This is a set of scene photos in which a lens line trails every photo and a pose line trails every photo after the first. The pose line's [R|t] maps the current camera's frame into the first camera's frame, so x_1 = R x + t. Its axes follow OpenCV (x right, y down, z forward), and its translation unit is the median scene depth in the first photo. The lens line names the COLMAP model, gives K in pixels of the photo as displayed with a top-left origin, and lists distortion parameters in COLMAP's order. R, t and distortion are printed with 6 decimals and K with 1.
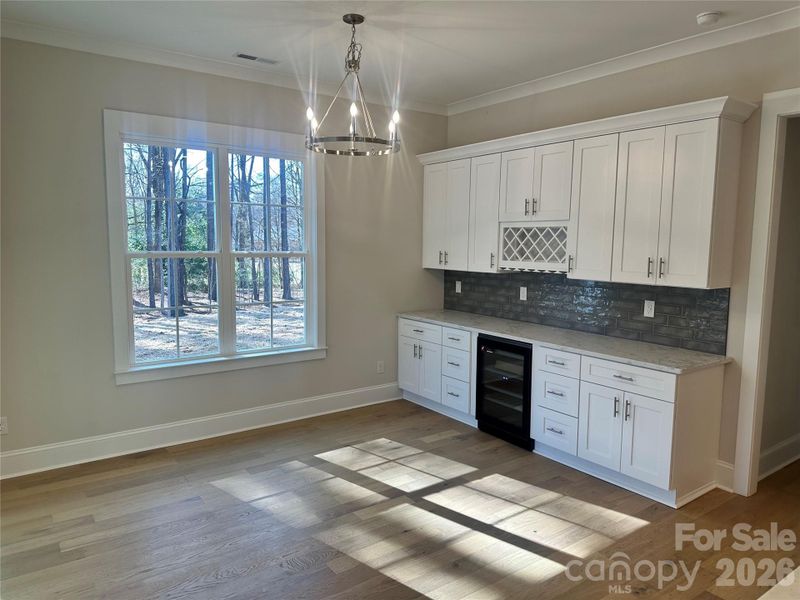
lens RADIAL K [[560.3, 0, 398.6], [0, 560.3, 299.6], [0, 0, 1]] dist [0.054838, -0.059473]
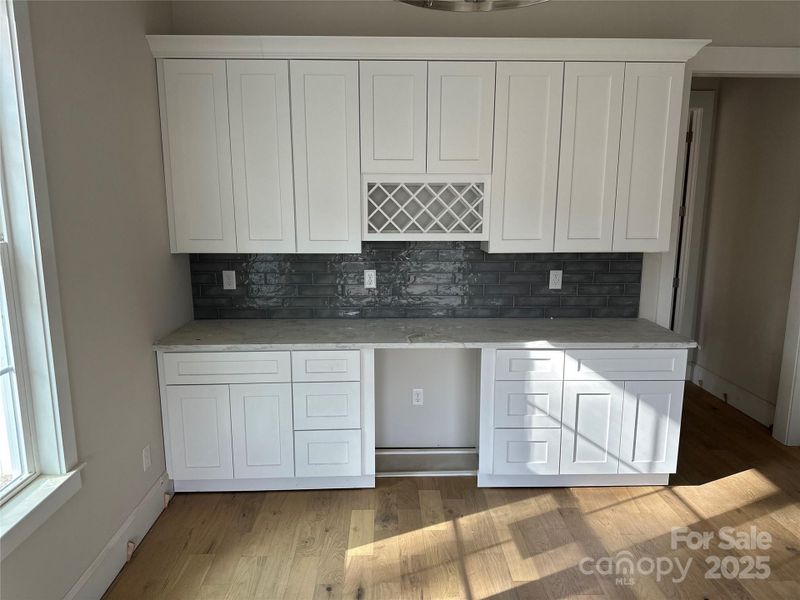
lens RADIAL K [[560.3, 0, 406.3], [0, 560.3, 298.9], [0, 0, 1]] dist [0.054838, -0.059473]
pose [[0.553004, -0.148346, 0.819866, -0.381885], [0.093946, 0.988848, 0.115555, -0.072689], [-0.827865, 0.013121, 0.560773, 0.660891]]
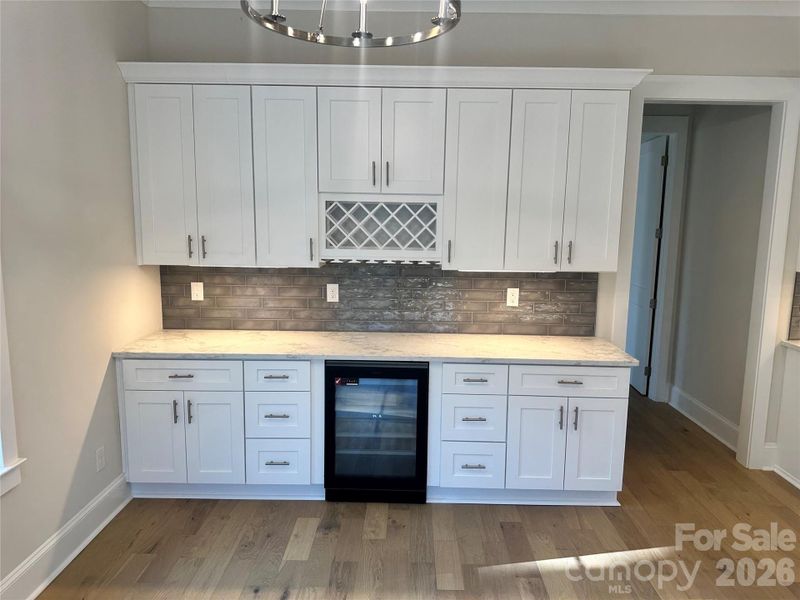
lens RADIAL K [[560.3, 0, 402.8], [0, 560.3, 293.8], [0, 0, 1]] dist [0.054838, -0.059473]
pose [[0.584671, -0.103471, 0.804645, -0.355768], [0.077189, 0.994429, 0.071789, -0.063387], [-0.807590, 0.020136, 0.589400, 0.577986]]
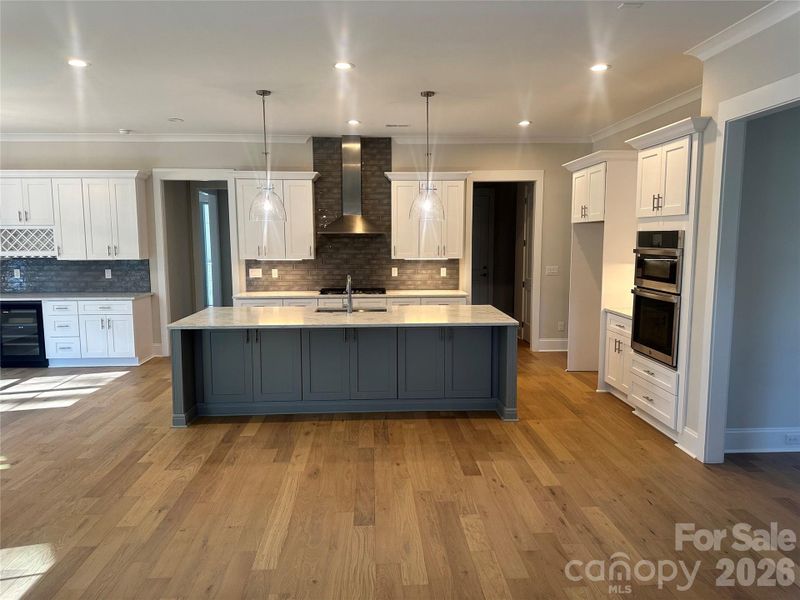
lens RADIAL K [[560.3, 0, 388.3], [0, 560.3, 299.2], [0, 0, 1]] dist [0.054838, -0.059473]
pose [[0.553527, -0.101924, 0.826571, -0.551153], [0.100681, 0.993393, 0.055072, 0.083322], [-0.826723, 0.052736, 0.560132, -0.738423]]
